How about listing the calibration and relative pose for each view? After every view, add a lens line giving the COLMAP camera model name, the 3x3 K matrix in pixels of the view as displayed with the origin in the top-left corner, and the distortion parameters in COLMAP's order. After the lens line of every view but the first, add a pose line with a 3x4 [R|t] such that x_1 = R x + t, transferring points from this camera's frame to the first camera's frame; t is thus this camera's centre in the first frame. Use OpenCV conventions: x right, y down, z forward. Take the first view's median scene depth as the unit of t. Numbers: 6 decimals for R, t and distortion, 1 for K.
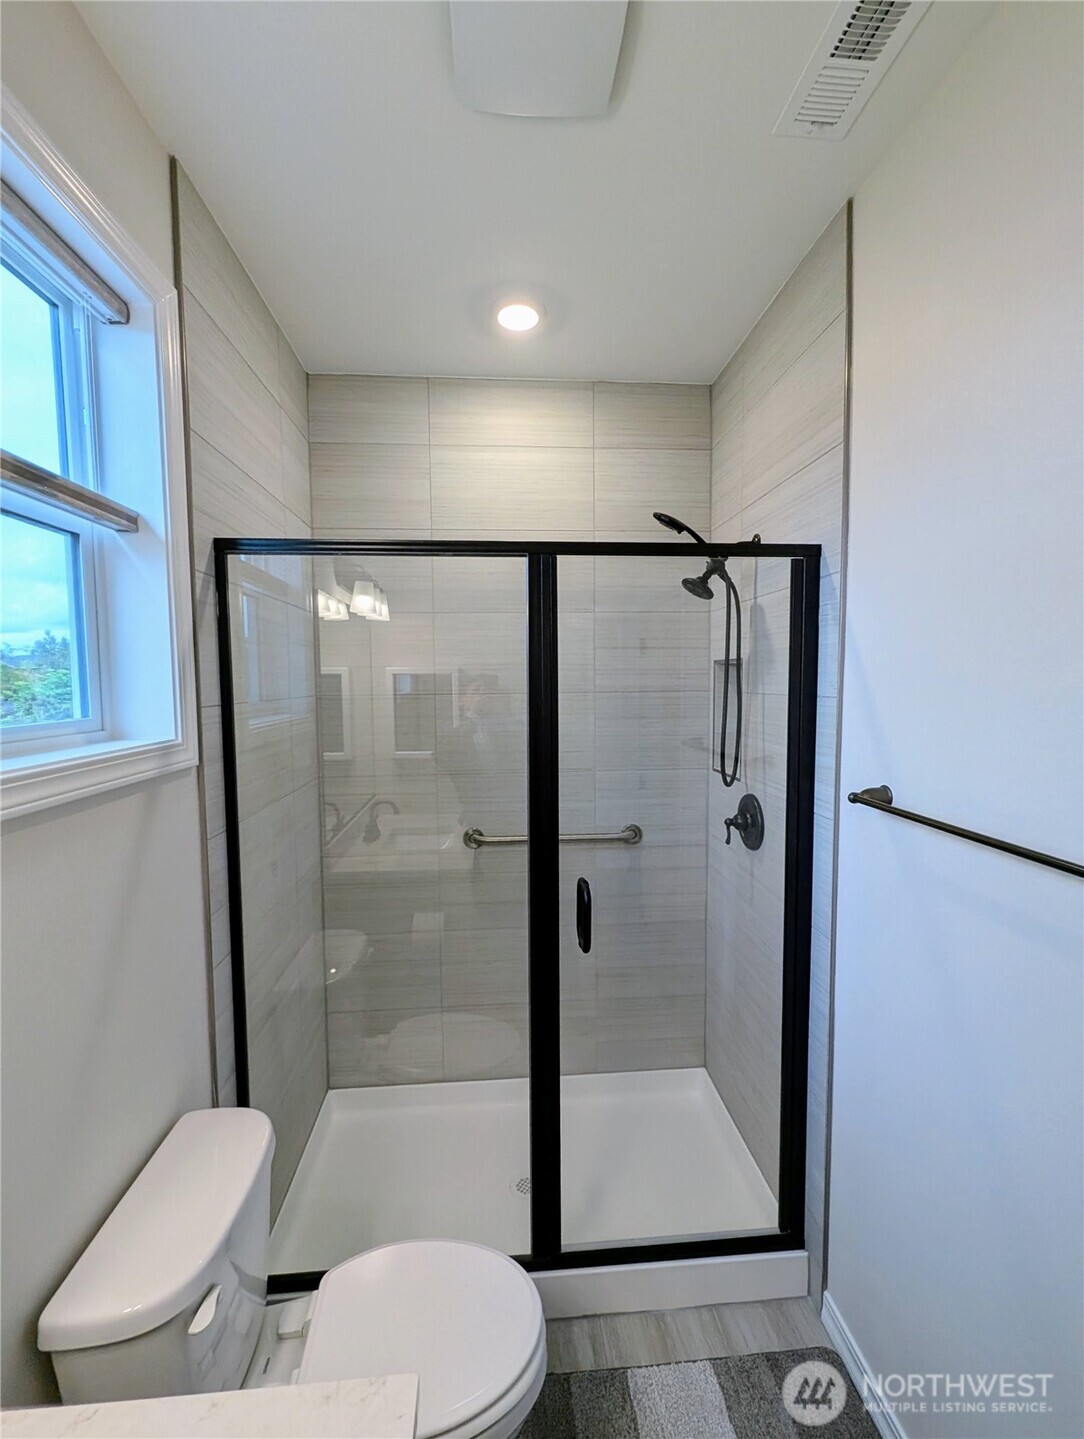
lens RADIAL K [[626.4, 0, 545.7], [0, 626.4, 718.6], [0, 0, 1]] dist [-0.001639, -0.000302]
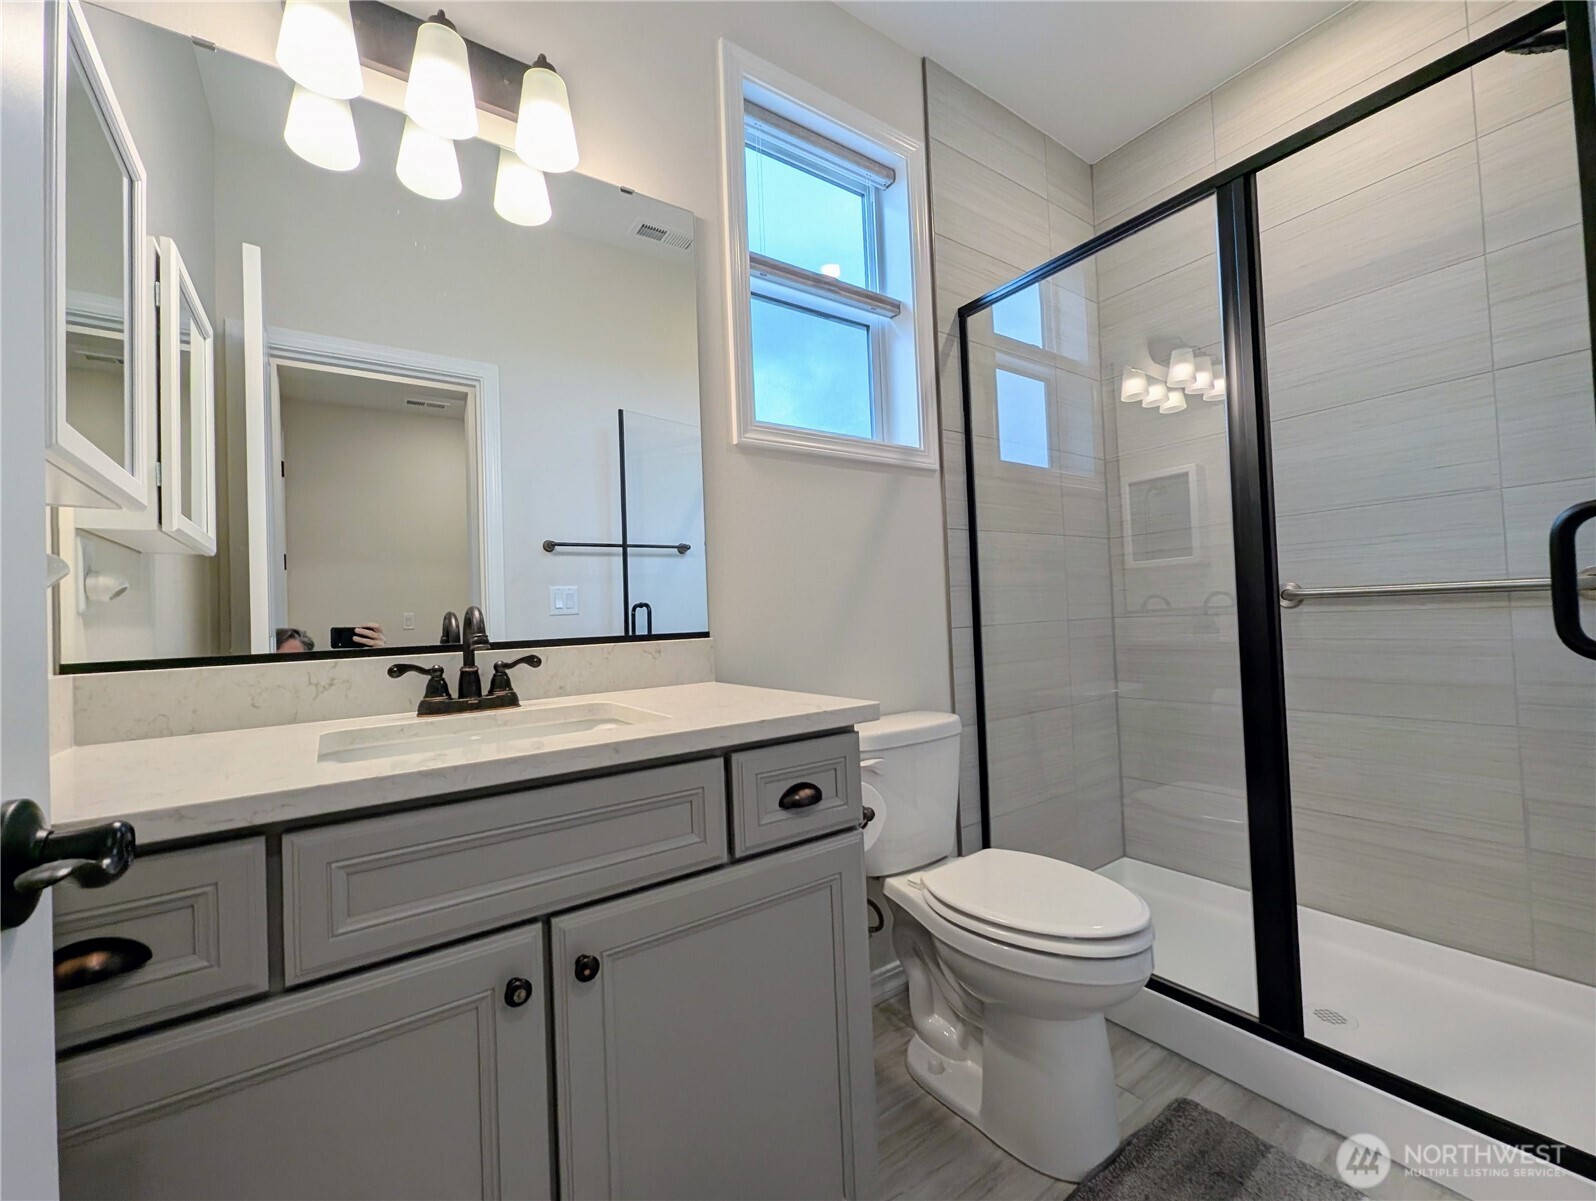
lens RADIAL K [[657.7, 0, 800.2], [0, 657.7, 599.3], [0, 0, 1]] dist [0.001495, 0.000306]
pose [[0.505952, -0.031294, -0.861994, 0.533653], [-0.022297, 0.998533, -0.049339, 0.442900], [0.862274, 0.044183, 0.504512, 0.021207]]
